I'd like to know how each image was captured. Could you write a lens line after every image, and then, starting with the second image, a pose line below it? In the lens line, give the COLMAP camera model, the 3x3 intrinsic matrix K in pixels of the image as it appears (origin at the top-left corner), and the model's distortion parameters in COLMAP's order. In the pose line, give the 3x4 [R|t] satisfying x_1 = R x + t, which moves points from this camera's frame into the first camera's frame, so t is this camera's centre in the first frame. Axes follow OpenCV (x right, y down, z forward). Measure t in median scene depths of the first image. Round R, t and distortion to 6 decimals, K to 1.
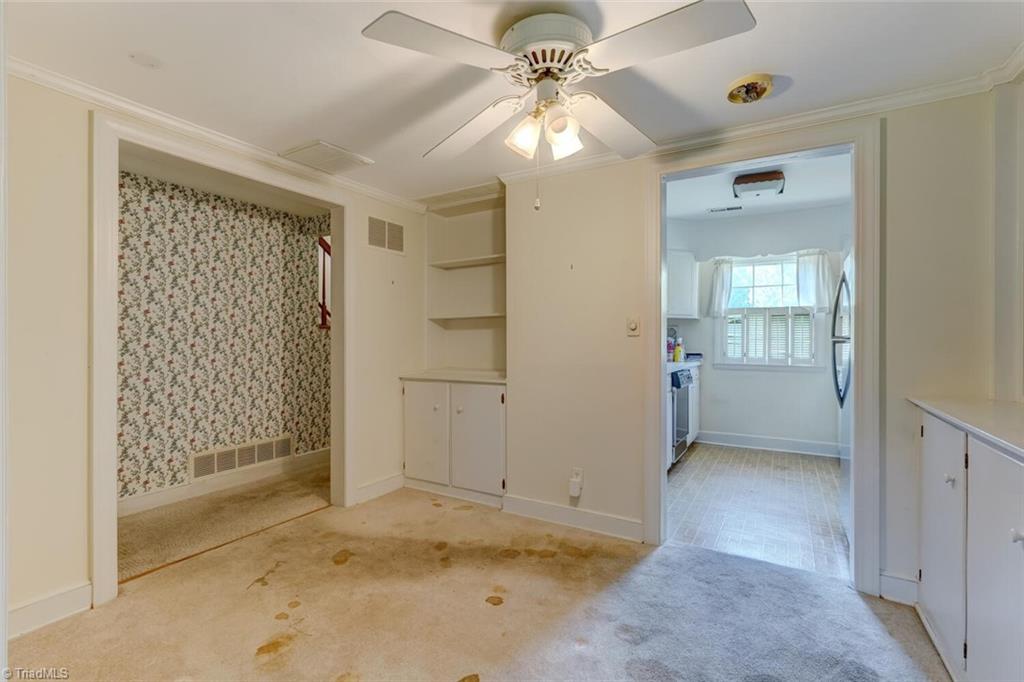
lens RADIAL K [[459.0, 0, 513.5], [0, 459.0, 337.3], [0, 0, 1]] dist [-0.002120, 0.000306]
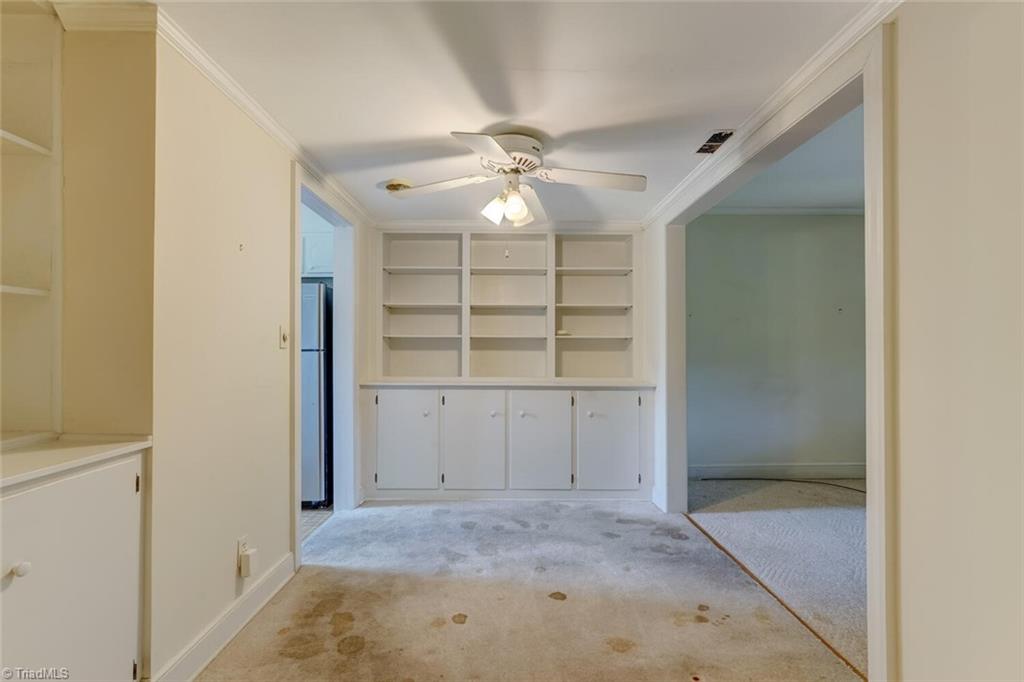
lens RADIAL K [[460.0, 0, 509.0], [0, 460.0, 346.7], [0, 0, 1]] dist [-0.001793, 0.000086]
pose [[-0.508448, -0.000893, 0.861092, -0.894526], [-0.009558, 0.999944, -0.004607, -0.011879], [-0.861040, -0.010572, -0.508428, 1.335014]]
